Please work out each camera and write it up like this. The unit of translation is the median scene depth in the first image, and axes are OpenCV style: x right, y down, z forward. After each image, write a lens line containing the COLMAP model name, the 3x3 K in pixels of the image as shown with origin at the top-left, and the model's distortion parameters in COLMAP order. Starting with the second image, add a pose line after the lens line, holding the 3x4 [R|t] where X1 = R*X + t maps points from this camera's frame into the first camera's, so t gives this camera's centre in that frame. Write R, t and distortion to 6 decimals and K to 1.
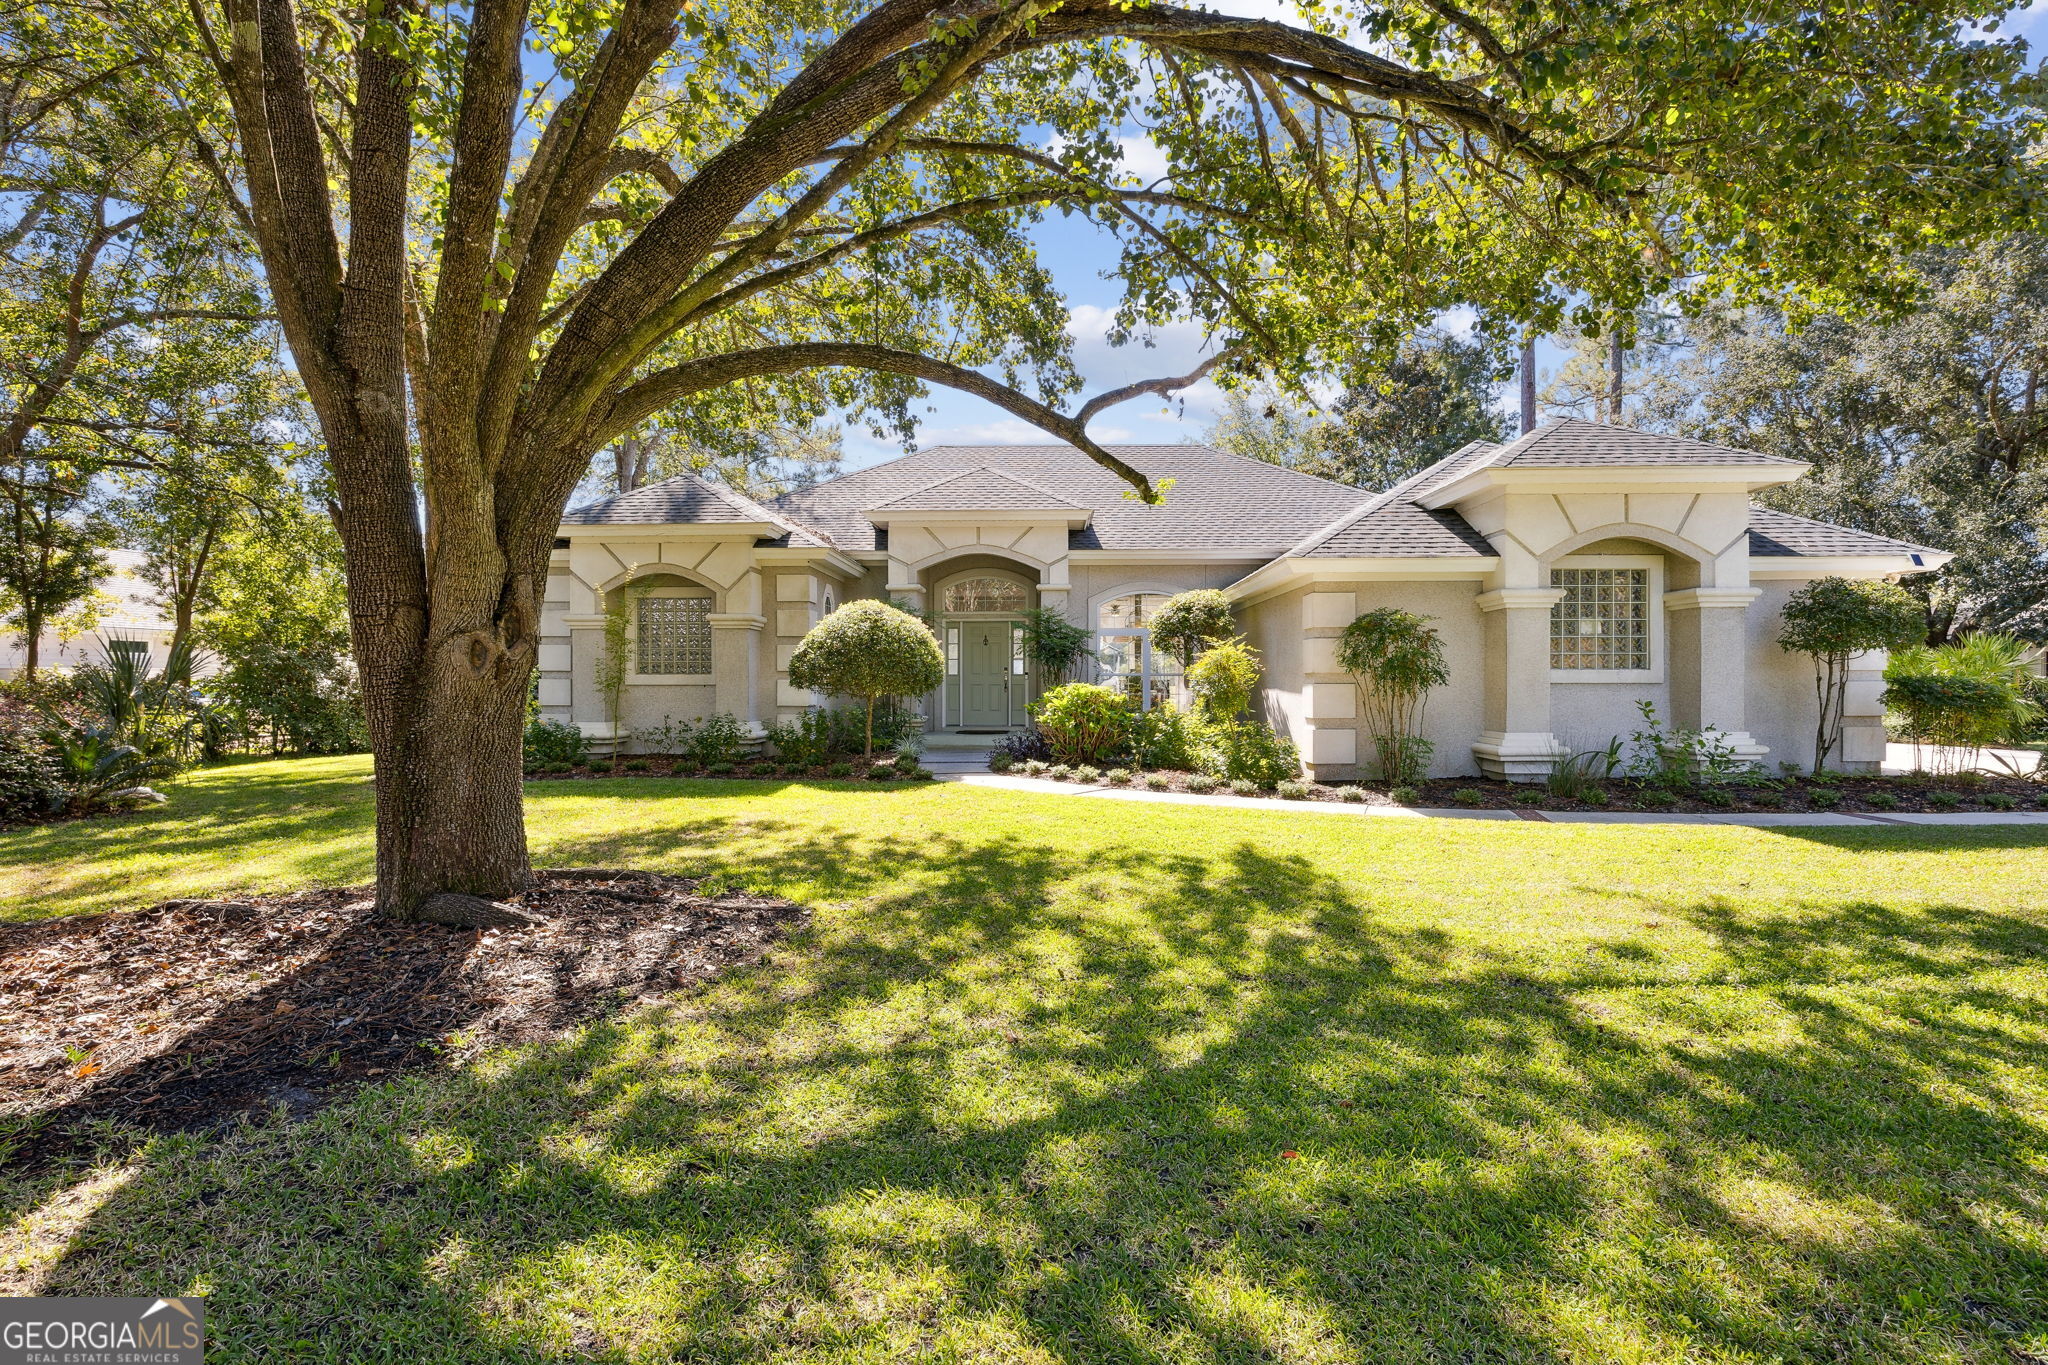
lens RADIAL K [[788.0, 0, 1020.0], [0, 788.0, 666.1], [0, 0, 1]] dist [-0.000103, 0.000089]
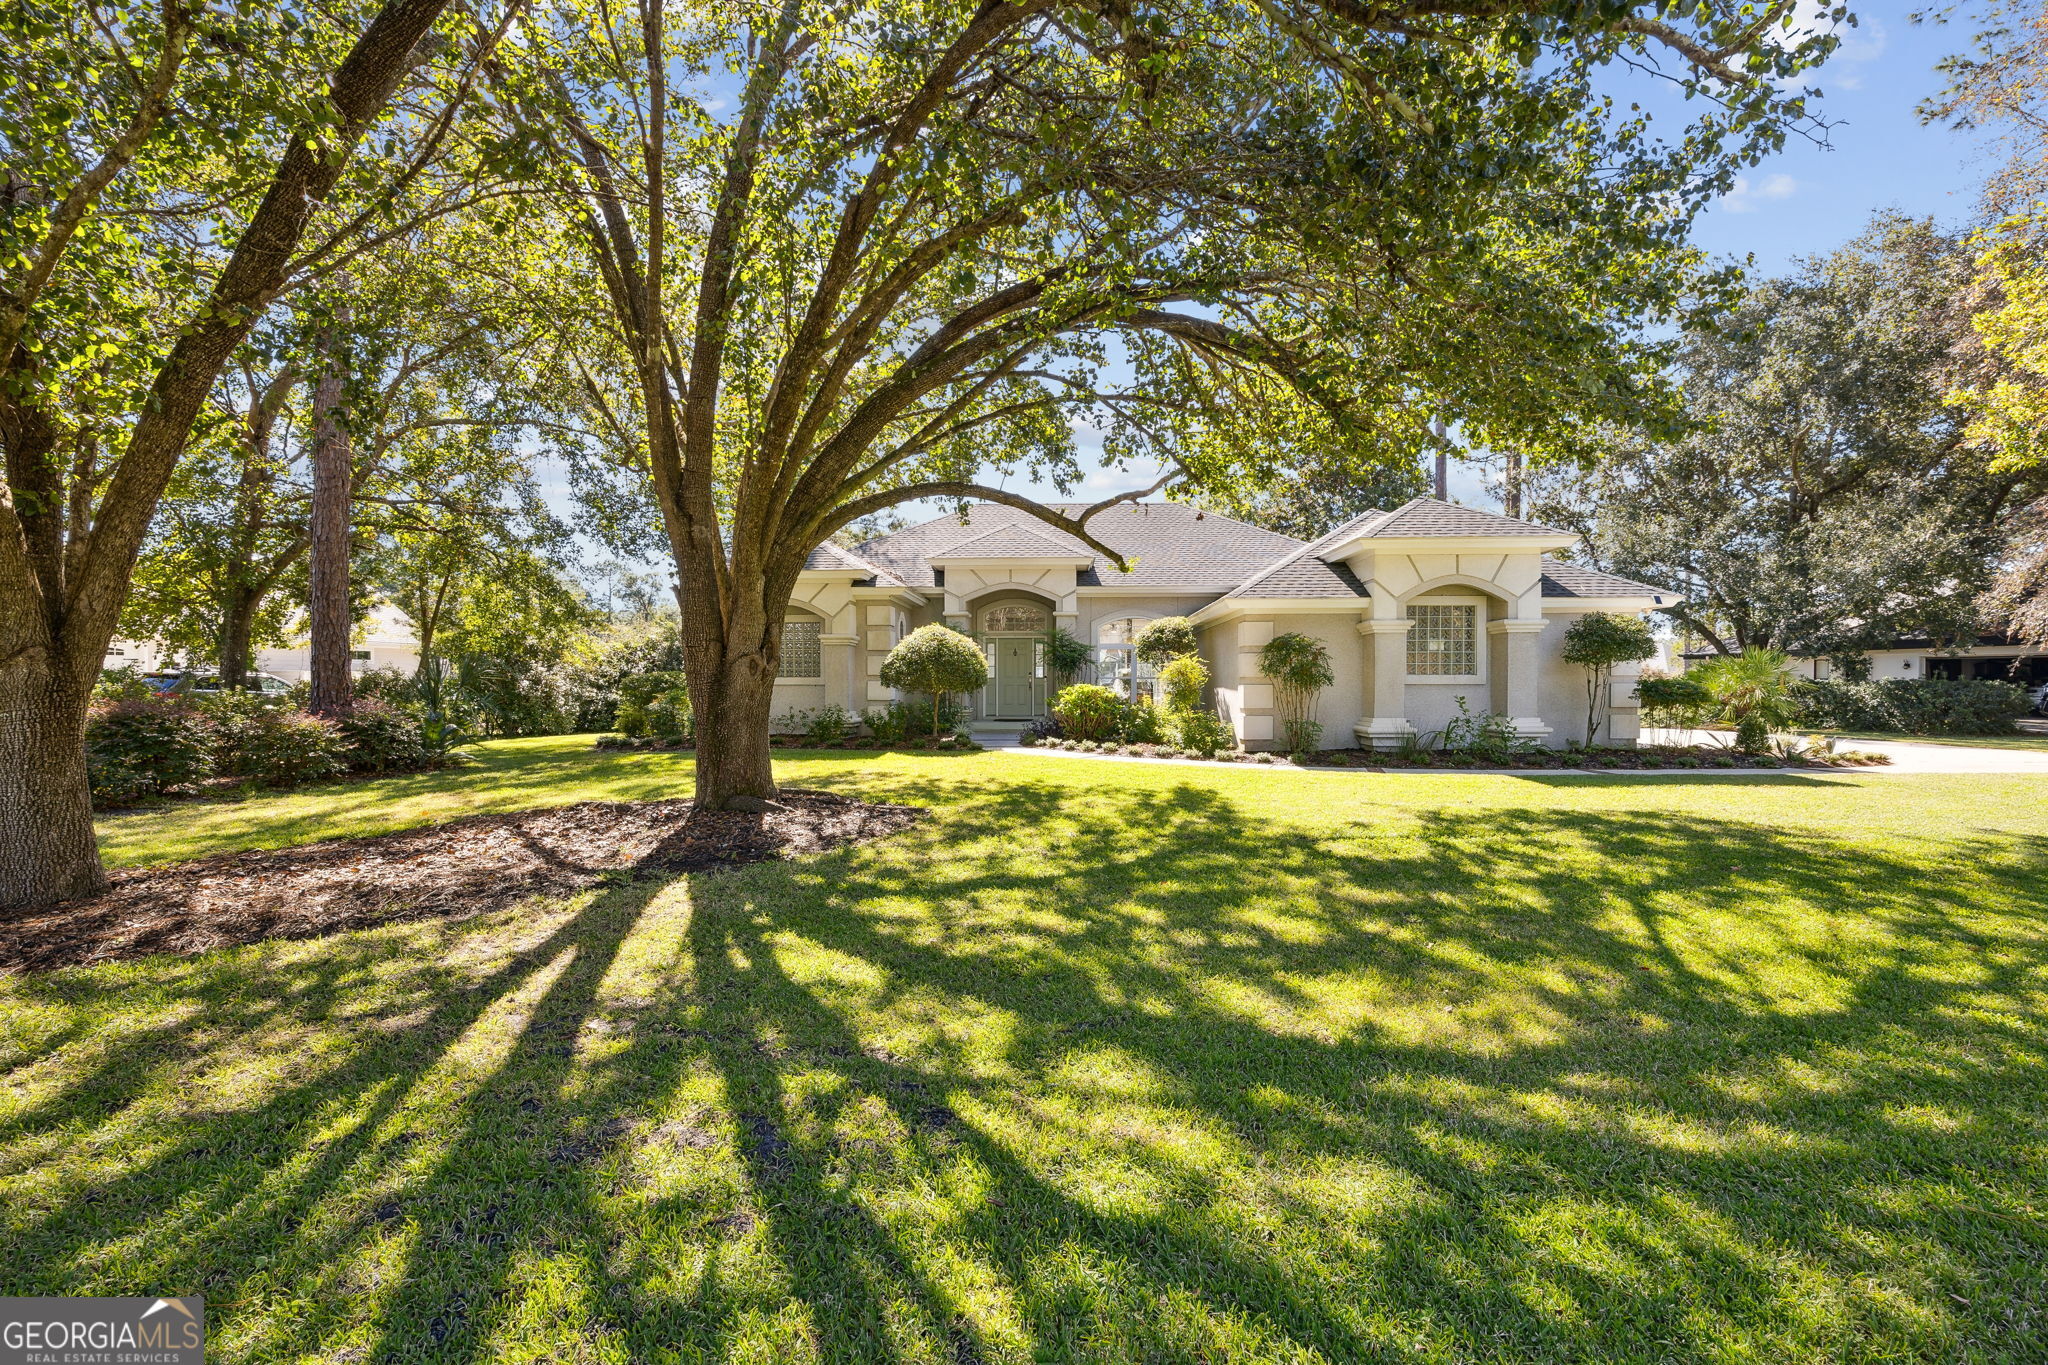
lens RADIAL K [[788.0, 0, 1020.0], [0, 788.0, 666.1], [0, 0, 1]] dist [-0.000103, 0.000089]
pose [[0.999844, 0.000677, -0.017632, -0.015712], [-0.000695, 0.999999, -0.001057, -0.009725], [0.017631, 0.001069, 0.999844, -0.468585]]
